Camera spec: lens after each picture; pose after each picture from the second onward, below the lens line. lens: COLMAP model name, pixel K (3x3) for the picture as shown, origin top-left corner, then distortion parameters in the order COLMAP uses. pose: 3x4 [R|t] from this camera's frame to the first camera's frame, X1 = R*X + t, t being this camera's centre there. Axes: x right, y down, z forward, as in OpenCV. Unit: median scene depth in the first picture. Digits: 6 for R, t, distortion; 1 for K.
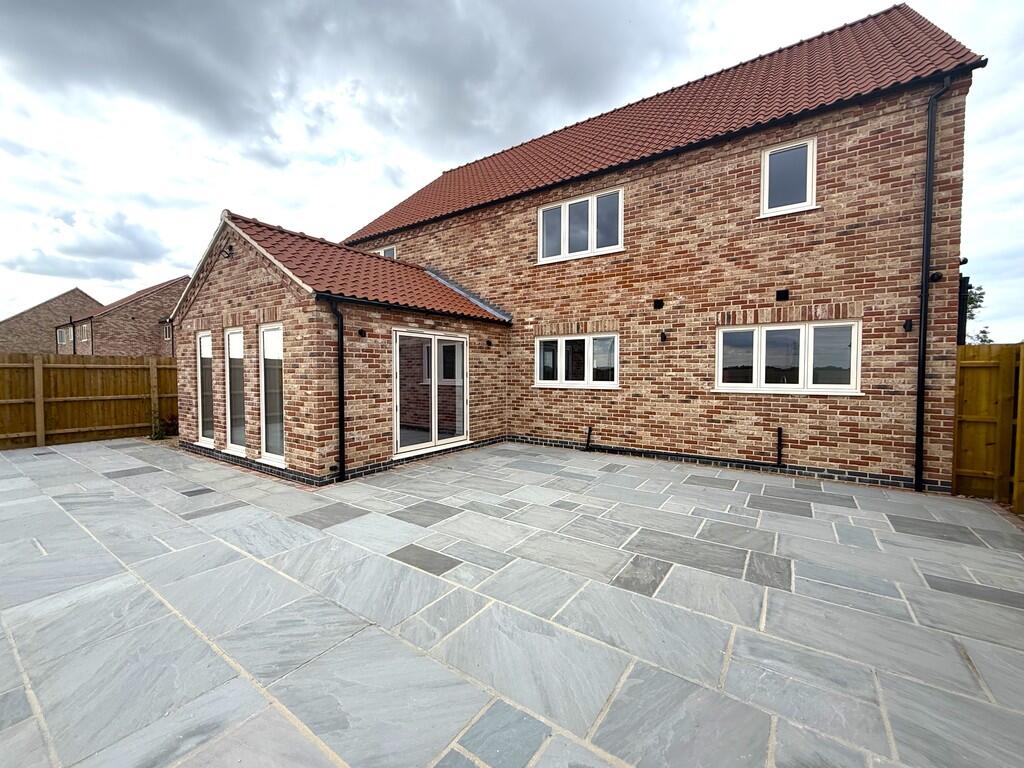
lens RADIAL K [[423.0, 0, 513.5], [0, 423.0, 383.8], [0, 0, 1]] dist [0.000698, -0.000673]
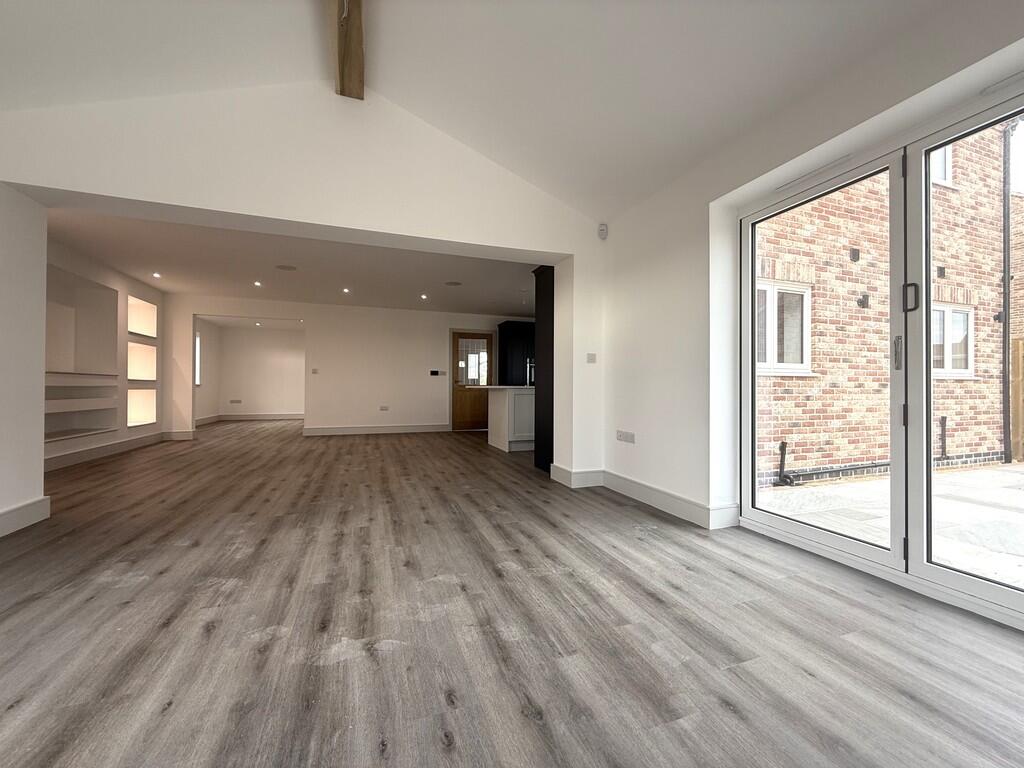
lens RADIAL K [[423.0, 0, 508.7], [0, 423.0, 385.8], [0, 0, 1]] dist [0.000698, -0.000673]
pose [[0.573892, 0.008831, 0.818884, -0.553691], [0.021143, 0.999449, -0.025596, 0.035258], [-0.818658, 0.032002, 0.573389, 1.055646]]
